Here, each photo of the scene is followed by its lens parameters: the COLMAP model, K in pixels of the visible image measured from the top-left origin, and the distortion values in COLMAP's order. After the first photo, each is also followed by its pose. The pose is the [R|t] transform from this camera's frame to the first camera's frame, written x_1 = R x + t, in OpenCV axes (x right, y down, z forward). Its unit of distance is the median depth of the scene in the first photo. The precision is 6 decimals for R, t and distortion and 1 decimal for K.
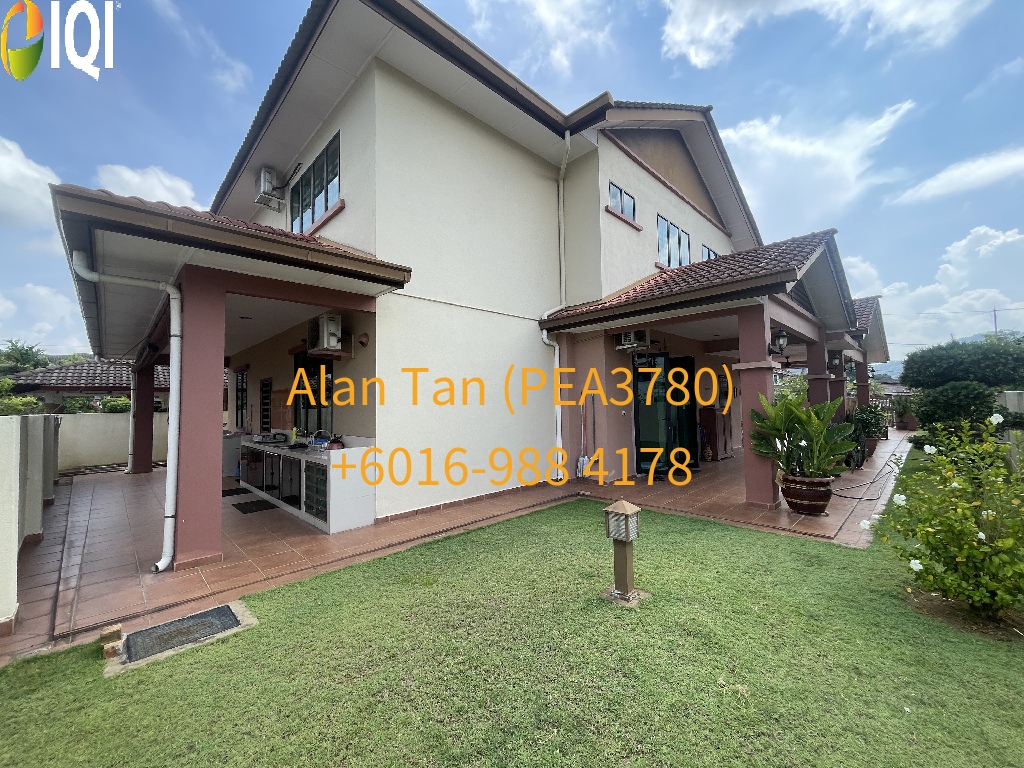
lens RADIAL K [[408.7, 0, 512.0], [0, 408.7, 384.0], [0, 0, 1]] dist [0.000152, -0.010077]
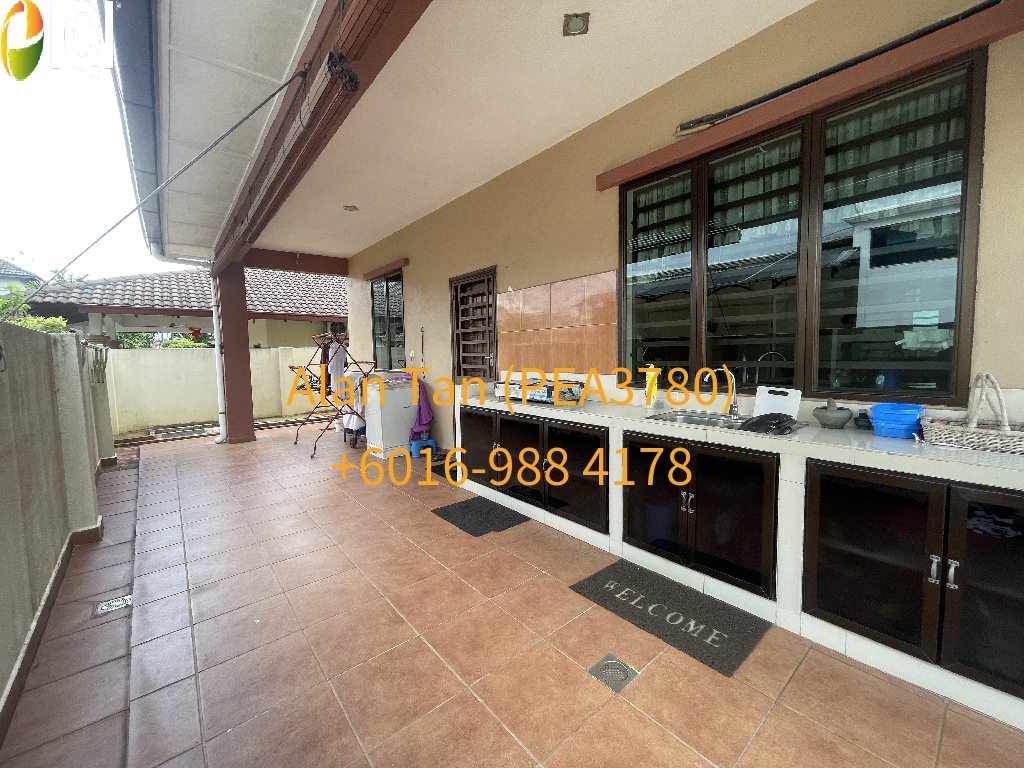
lens RADIAL K [[408.7, 0, 512.0], [0, 408.7, 384.0], [0, 0, 1]] dist [0.000152, -0.010077]
pose [[0.997350, 0.006271, -0.072485, -0.448277], [0.002276, 0.993103, 0.117224, 0.059970], [0.072720, -0.117078, 0.990457, 0.411008]]
